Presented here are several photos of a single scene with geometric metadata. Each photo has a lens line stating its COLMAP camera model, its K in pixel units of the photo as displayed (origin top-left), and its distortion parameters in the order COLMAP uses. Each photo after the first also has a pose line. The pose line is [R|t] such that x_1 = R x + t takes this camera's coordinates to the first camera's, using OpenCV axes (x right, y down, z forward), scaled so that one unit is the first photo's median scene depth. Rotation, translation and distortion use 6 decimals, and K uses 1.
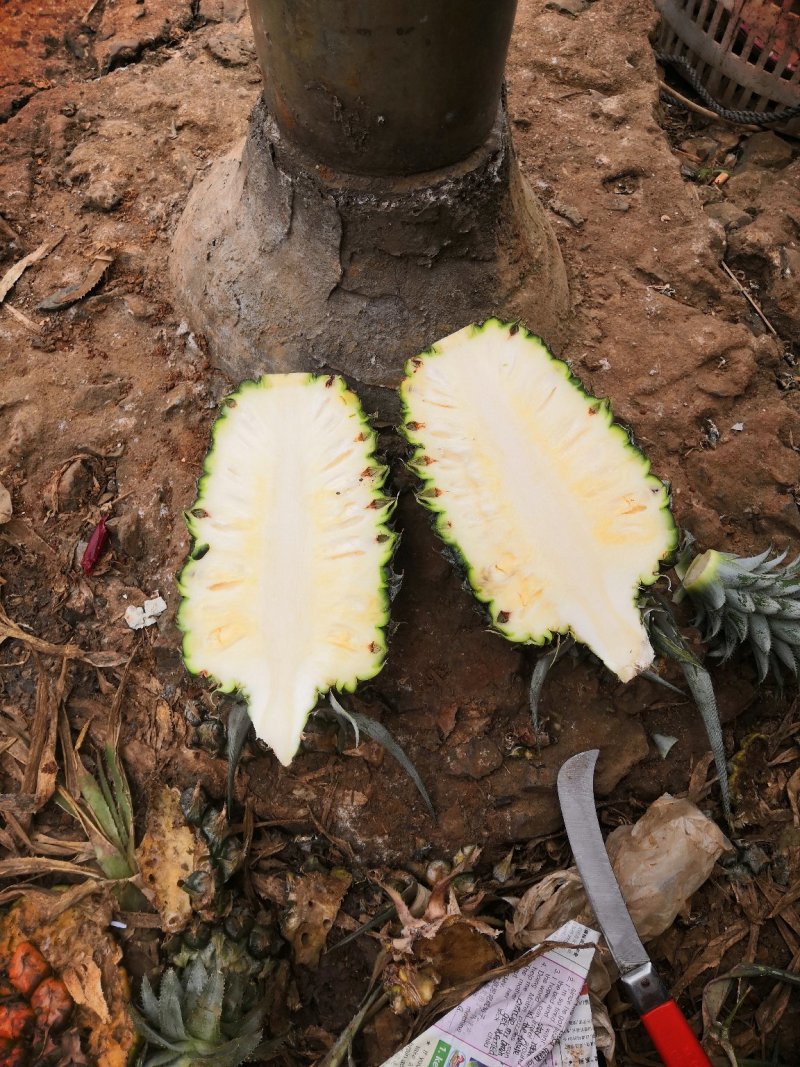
lens RADIAL K [[835.8, 0, 400.0], [0, 835.8, 533.5], [0, 0, 1]] dist [0.026858, -0.075813]
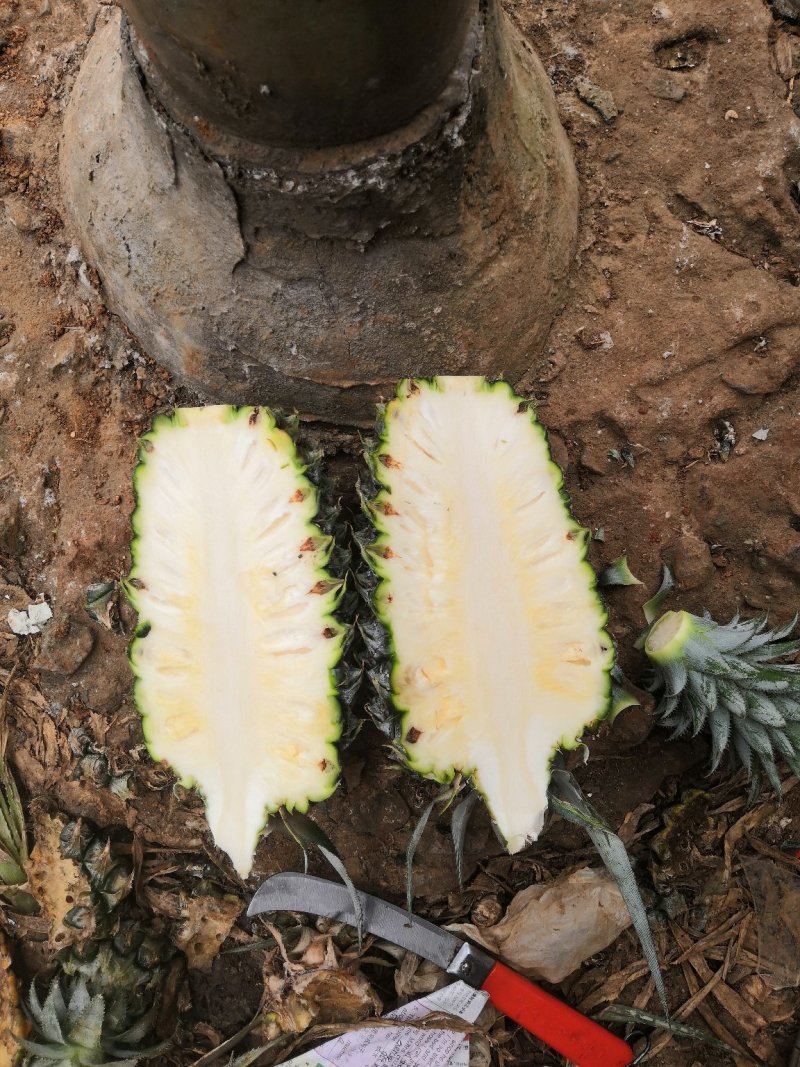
lens RADIAL K [[835.8, 0, 400.0], [0, 835.8, 533.5], [0, 0, 1]] dist [0.026858, -0.075813]
pose [[0.994861, 0.093180, -0.039617, 0.110733], [-0.075378, 0.942827, 0.324647, -0.299551], [0.067603, -0.319992, 0.945005, 0.208567]]
